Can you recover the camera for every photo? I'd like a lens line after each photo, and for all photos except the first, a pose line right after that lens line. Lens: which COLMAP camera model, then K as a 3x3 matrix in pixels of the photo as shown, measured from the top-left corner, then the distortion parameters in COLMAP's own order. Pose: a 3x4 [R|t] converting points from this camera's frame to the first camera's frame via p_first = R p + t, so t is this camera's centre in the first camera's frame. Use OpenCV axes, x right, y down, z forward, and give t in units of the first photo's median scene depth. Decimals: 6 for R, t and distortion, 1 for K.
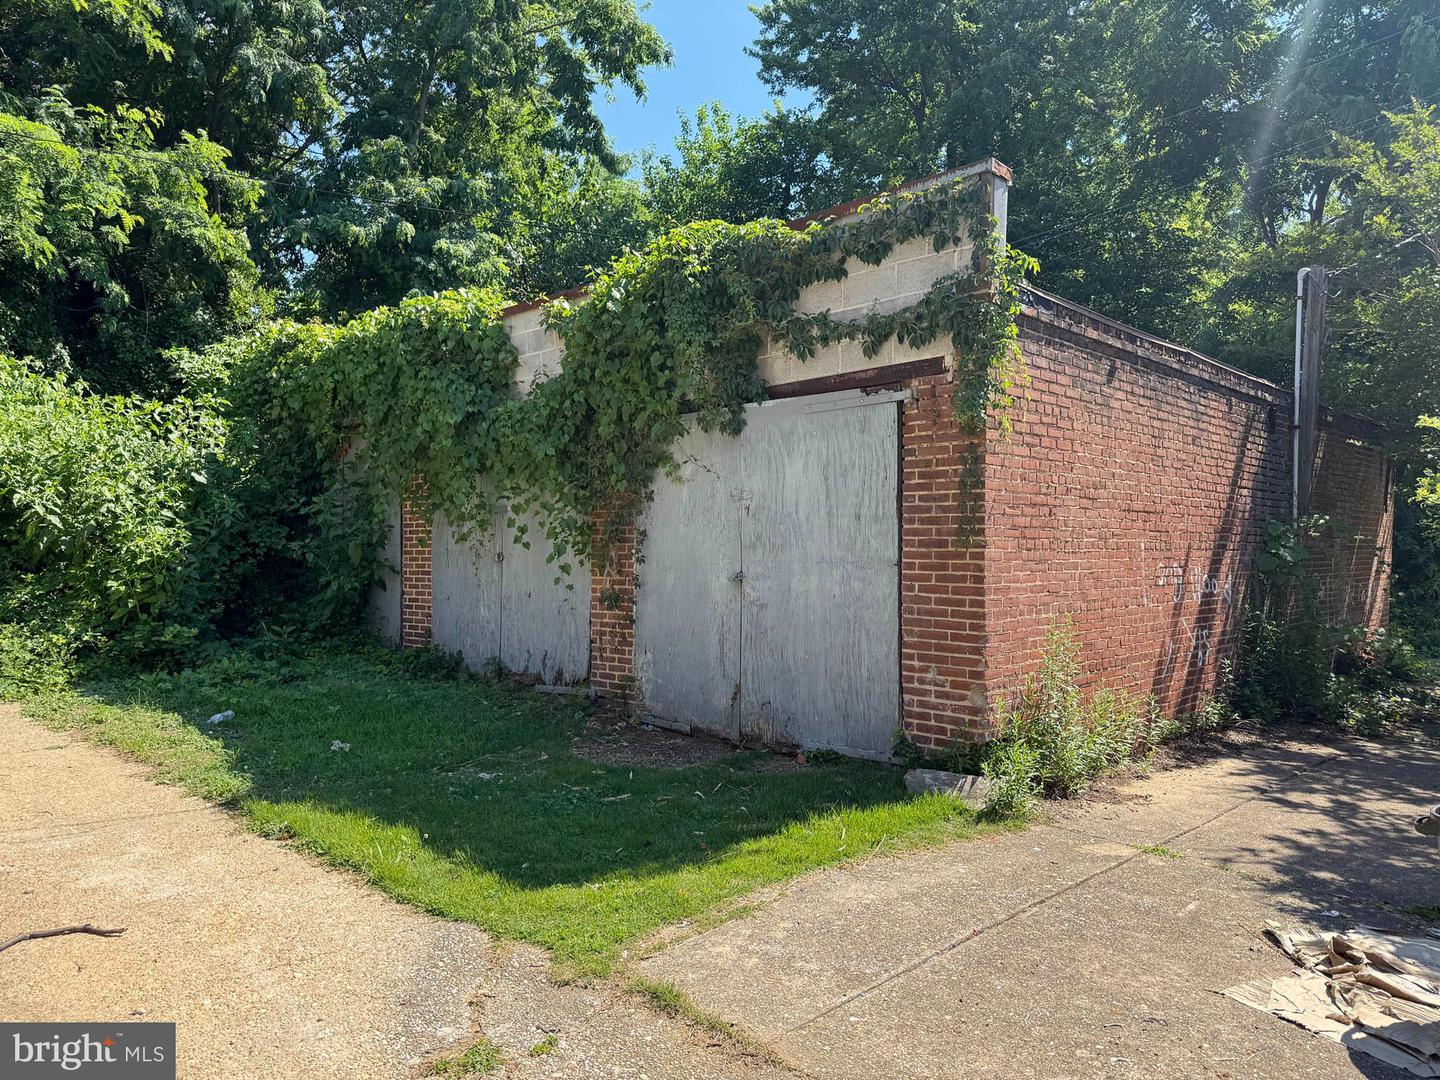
lens RADIAL K [[1006.8, 0, 722.2], [0, 1006.8, 553.9], [0, 0, 1]] dist [0.094510, -0.129977]
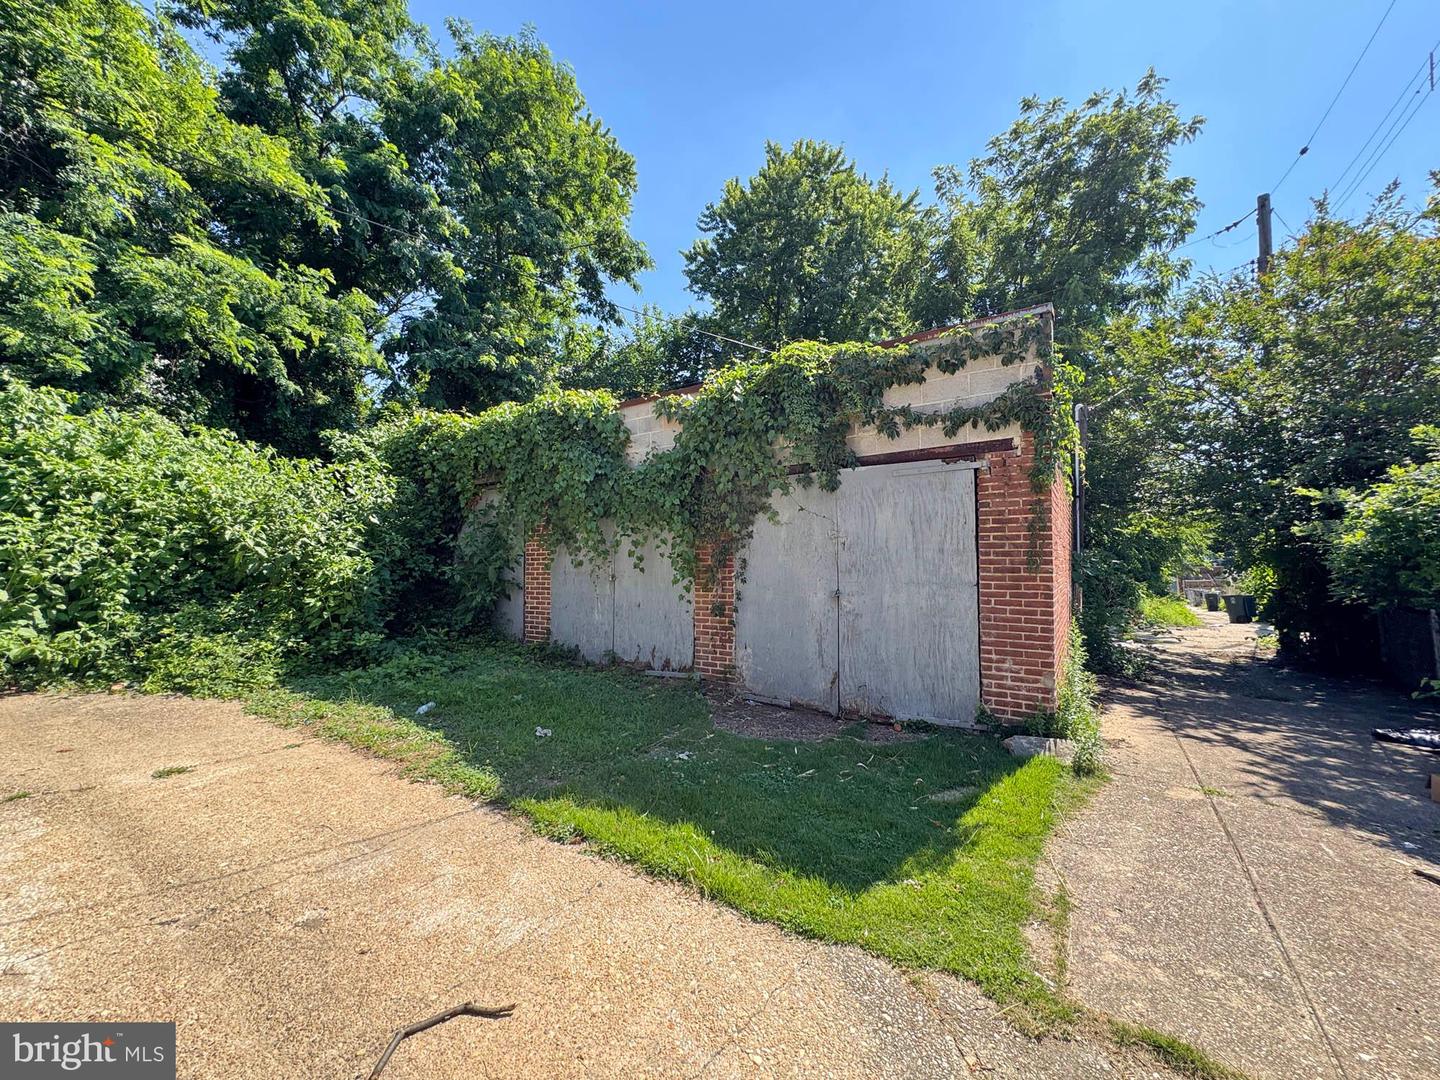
lens RADIAL K [[574.8, 0, 720.0], [0, 574.8, 540.0], [0, 0, 1]] dist [-0.003659, 0.000298]
pose [[0.984401, 0.004580, 0.175881, -0.286716], [0.003998, 0.998821, -0.048385, -0.013364], [-0.175895, 0.048333, 0.983222, 0.255680]]
